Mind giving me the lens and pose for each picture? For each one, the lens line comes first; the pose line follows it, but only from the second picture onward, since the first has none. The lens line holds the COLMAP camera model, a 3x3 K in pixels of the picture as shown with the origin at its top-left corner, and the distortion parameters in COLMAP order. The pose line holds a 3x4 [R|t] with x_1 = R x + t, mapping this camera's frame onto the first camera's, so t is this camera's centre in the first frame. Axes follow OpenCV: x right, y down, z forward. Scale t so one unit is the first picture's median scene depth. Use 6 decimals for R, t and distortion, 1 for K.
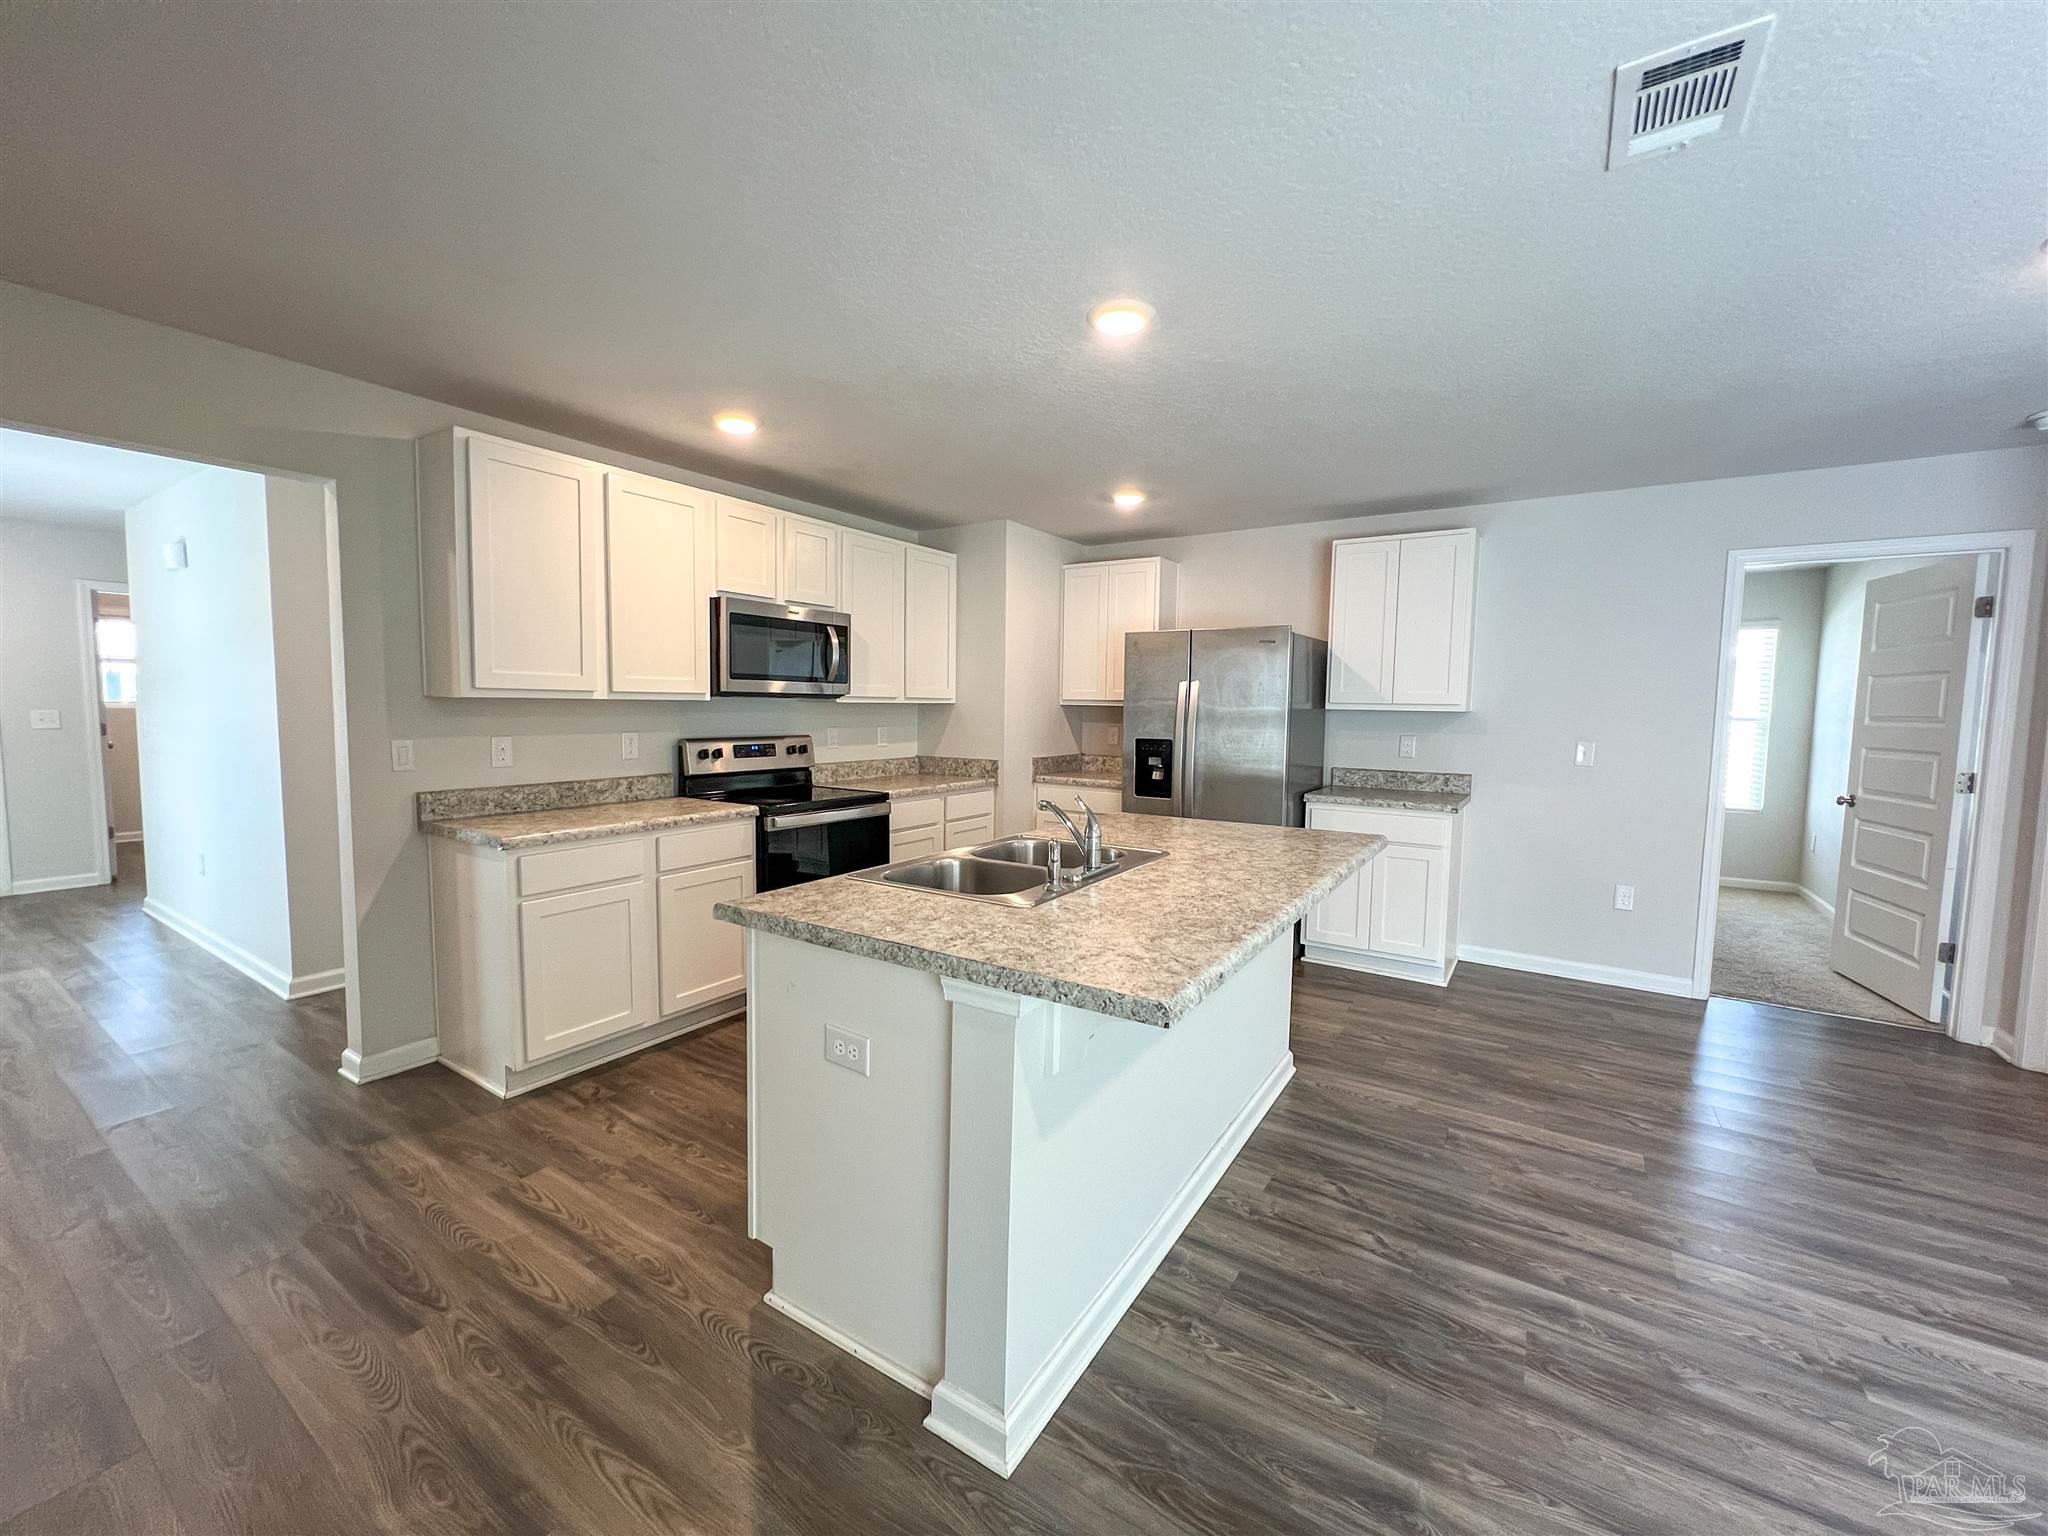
lens RADIAL K [[816.6, 0, 1027.4], [0, 816.6, 763.1], [0, 0, 1]] dist [-0.001071, 0.000272]
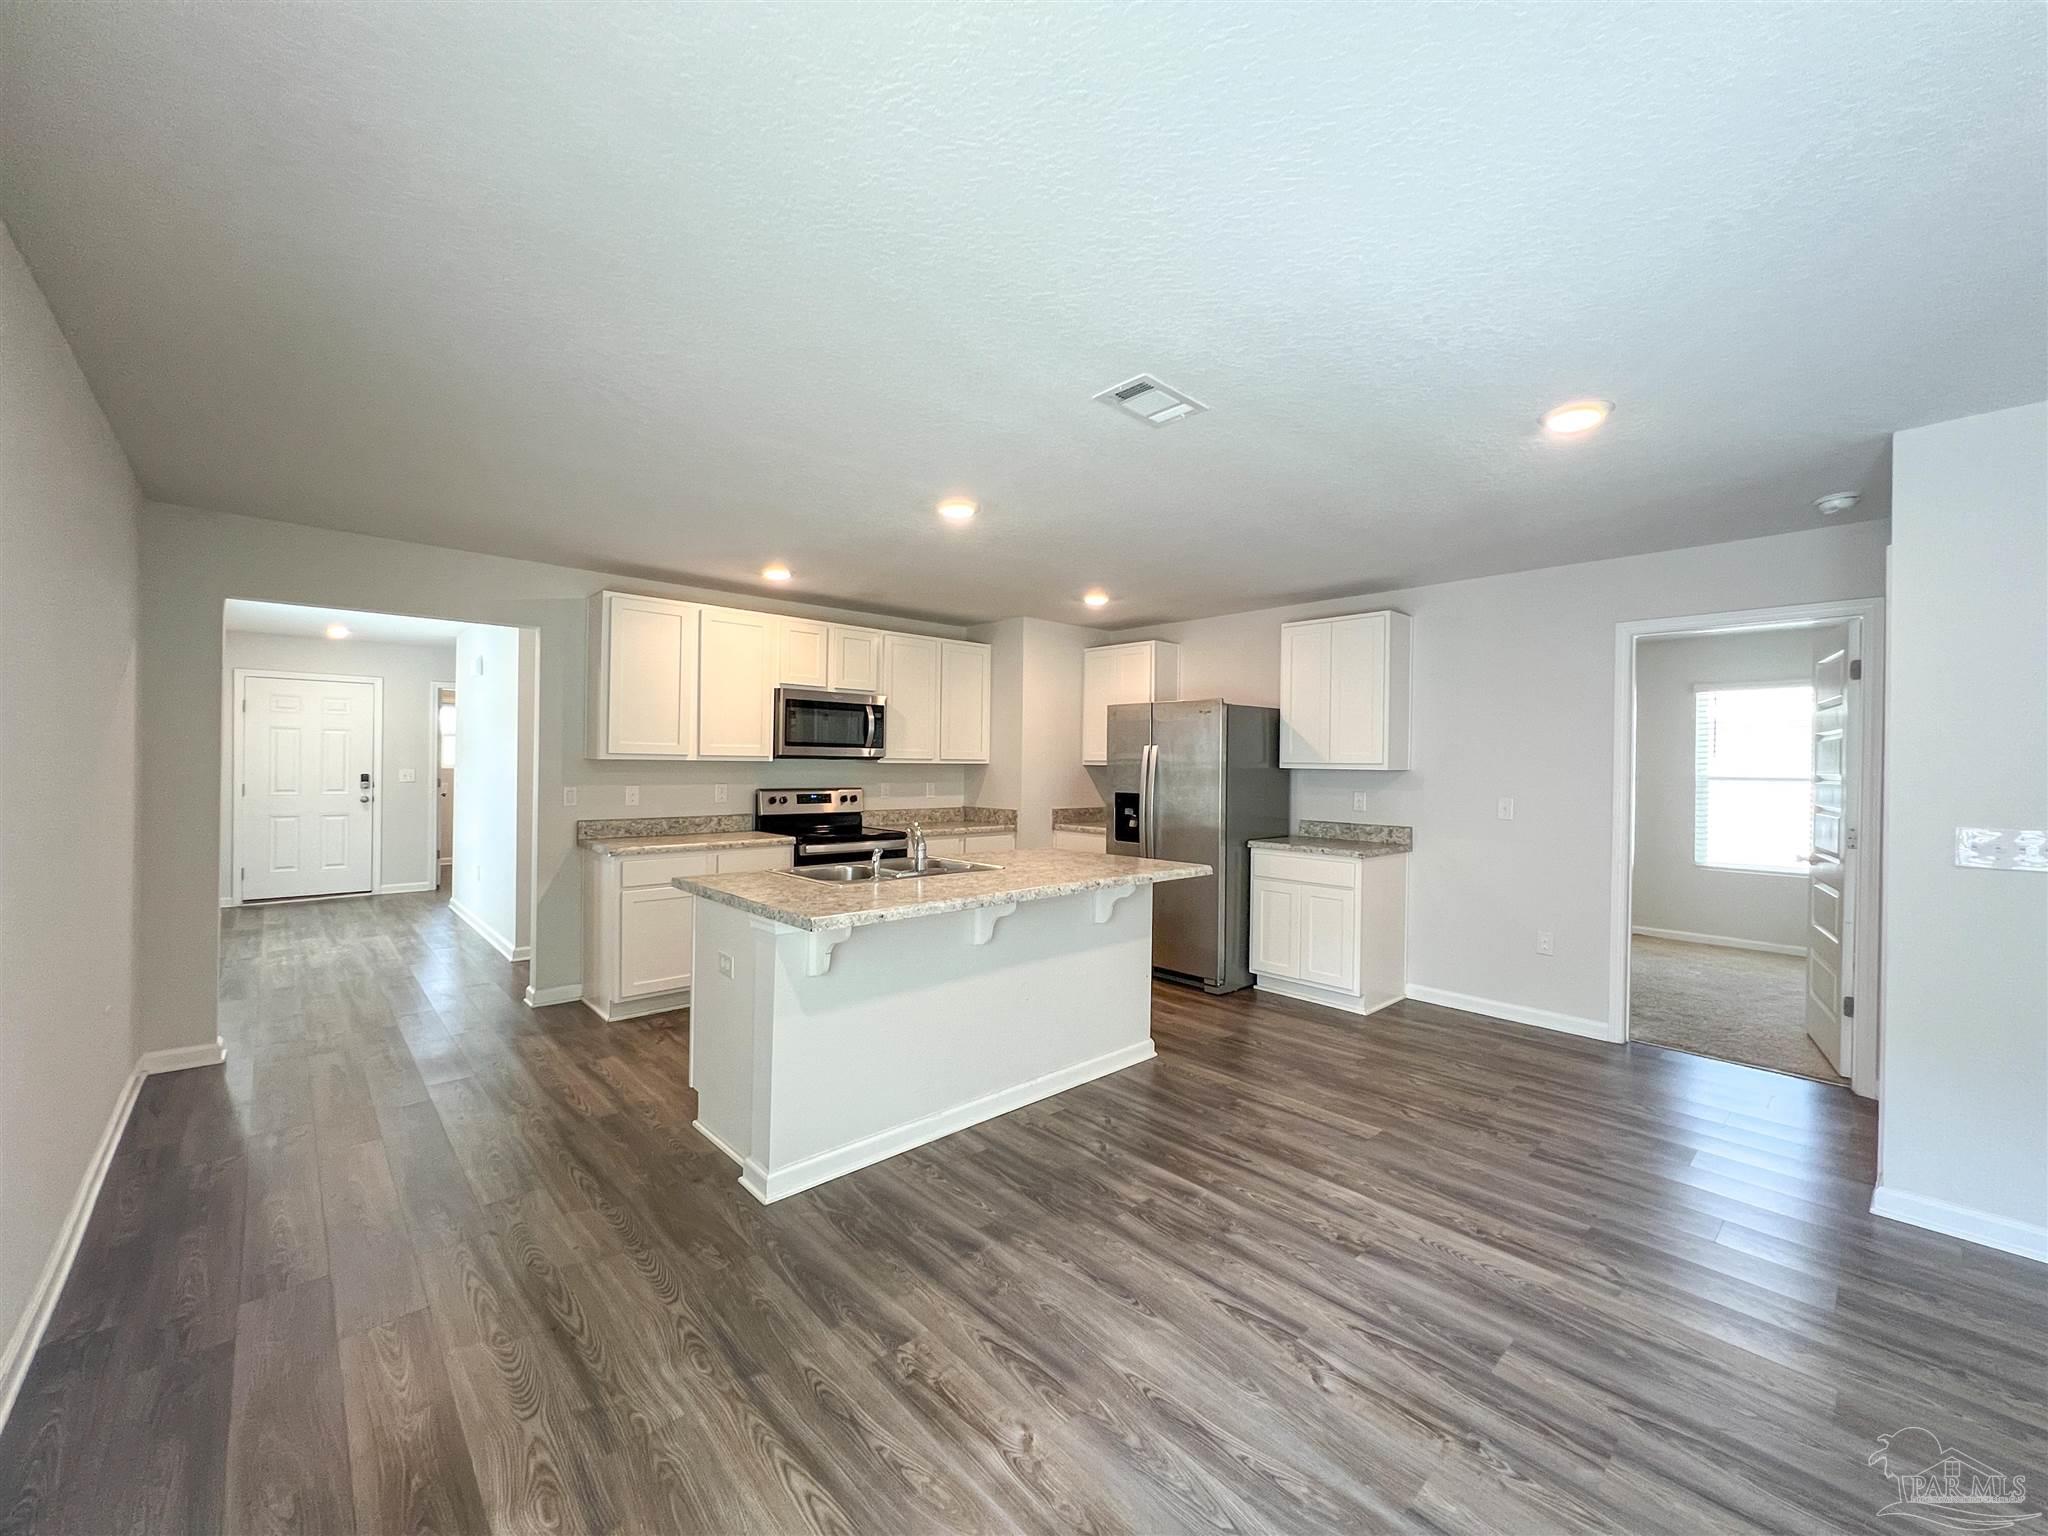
lens RADIAL K [[816.6, 0, 1028.7], [0, 816.6, 764.8], [0, 0, 1]] dist [-0.001071, 0.000272]
pose [[0.970401, -0.000884, -0.241498, 0.373833], [-0.017180, 0.997207, -0.072685, 0.023186], [0.240888, 0.074683, 0.967675, -0.244909]]
